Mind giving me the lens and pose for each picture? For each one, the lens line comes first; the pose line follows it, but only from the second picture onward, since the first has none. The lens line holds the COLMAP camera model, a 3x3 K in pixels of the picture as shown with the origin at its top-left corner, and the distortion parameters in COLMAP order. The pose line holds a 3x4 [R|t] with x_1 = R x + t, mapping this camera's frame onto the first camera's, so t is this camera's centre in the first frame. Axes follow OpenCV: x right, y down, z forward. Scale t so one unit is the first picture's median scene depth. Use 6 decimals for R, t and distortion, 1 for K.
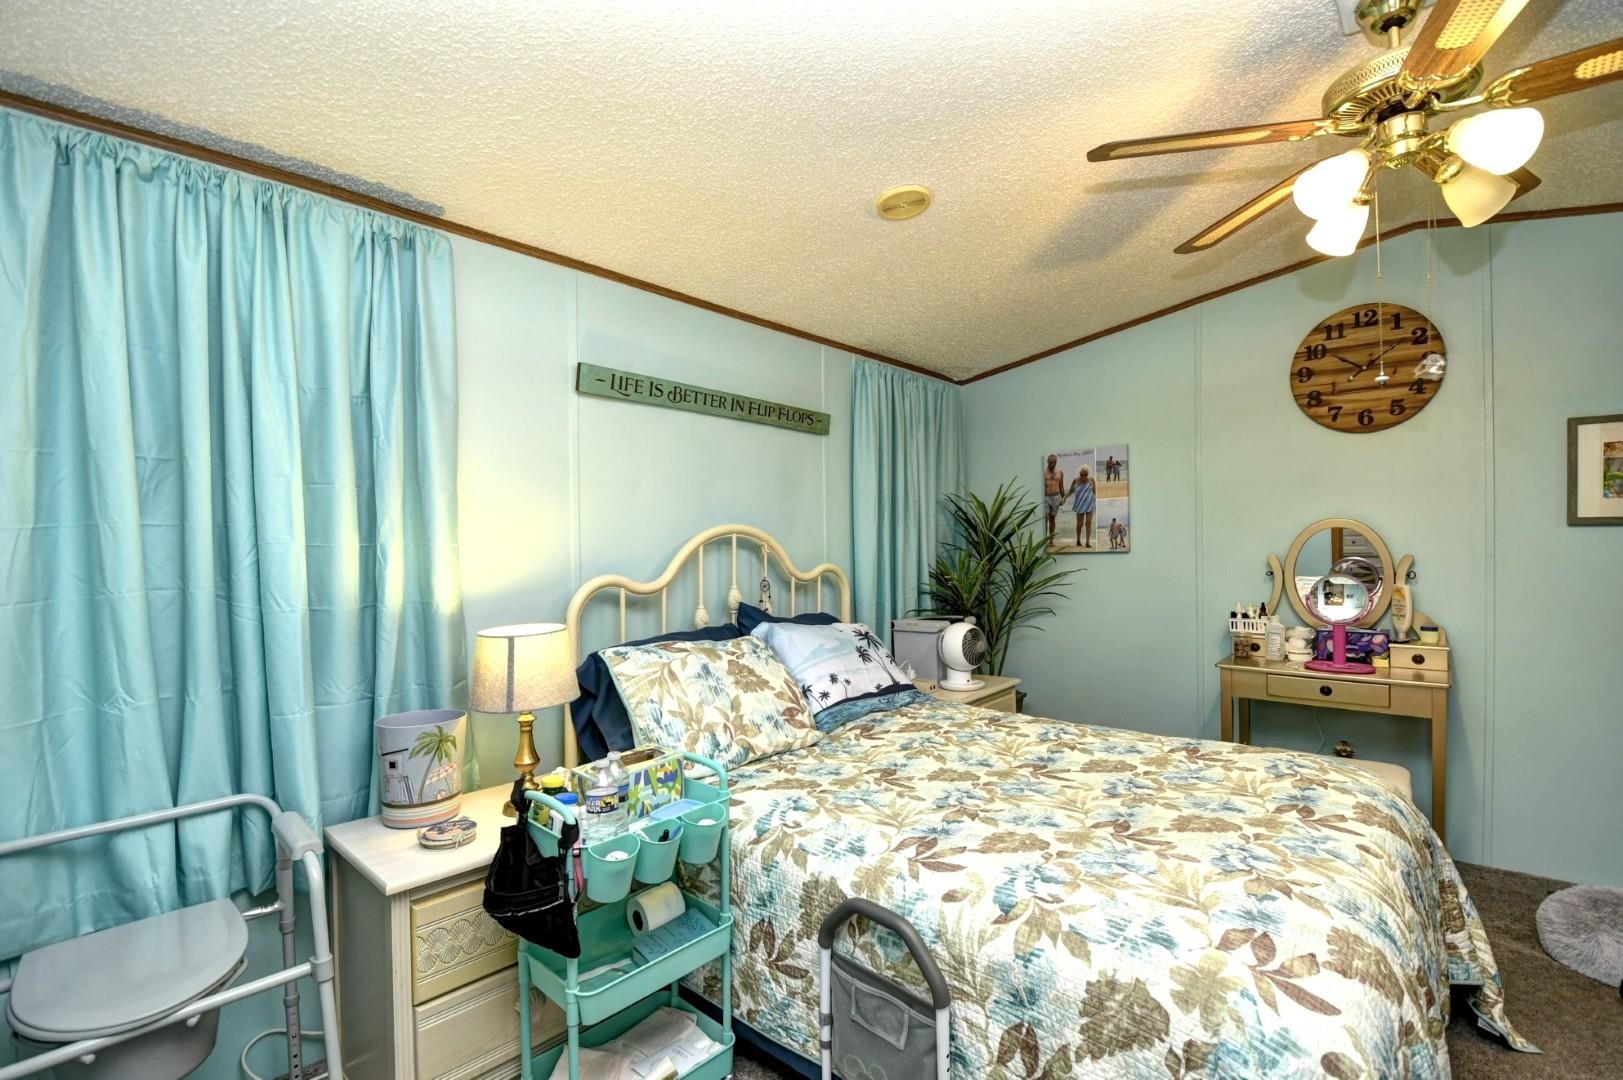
lens RADIAL K [[734.3, 0, 822.2], [0, 734.3, 551.2], [0, 0, 1]] dist [0.015030, -0.022766]
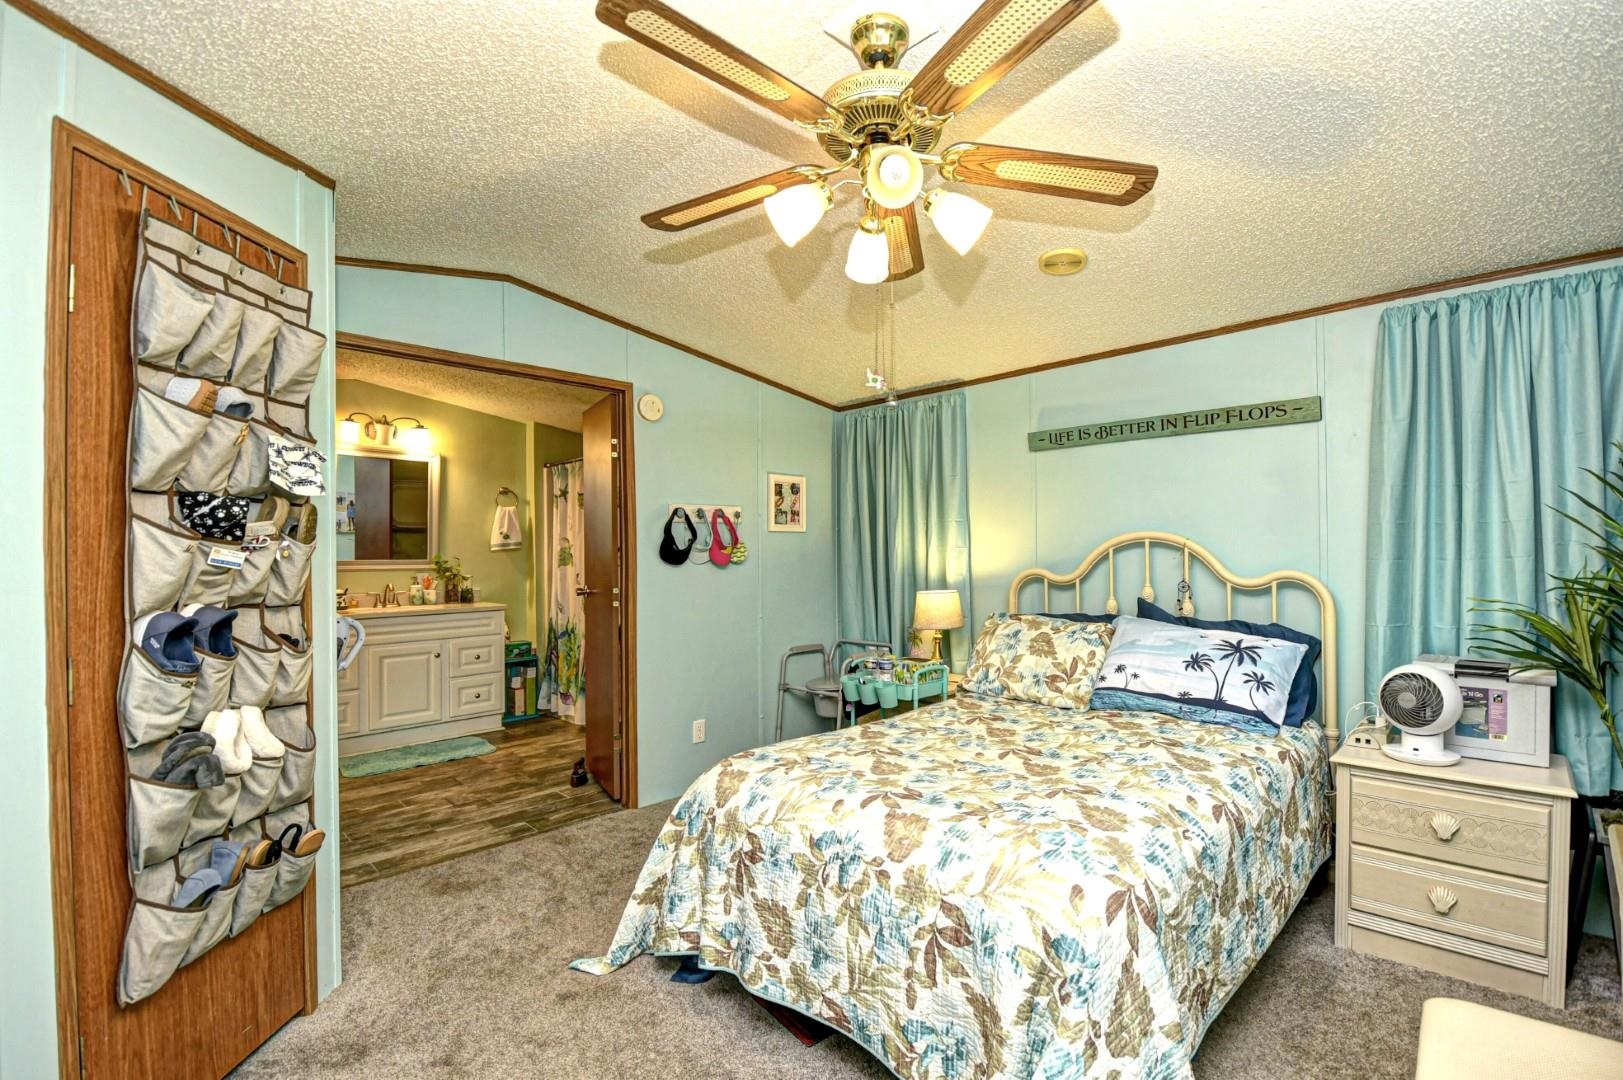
lens RADIAL K [[734.3, 0, 822.2], [0, 734.3, 551.2], [0, 0, 1]] dist [0.015030, -0.022766]
pose [[-0.105565, 0.007386, -0.994385, 1.212999], [-0.007817, 0.999935, 0.008257, -0.011200], [0.994382, 0.008645, -0.105501, 0.686390]]
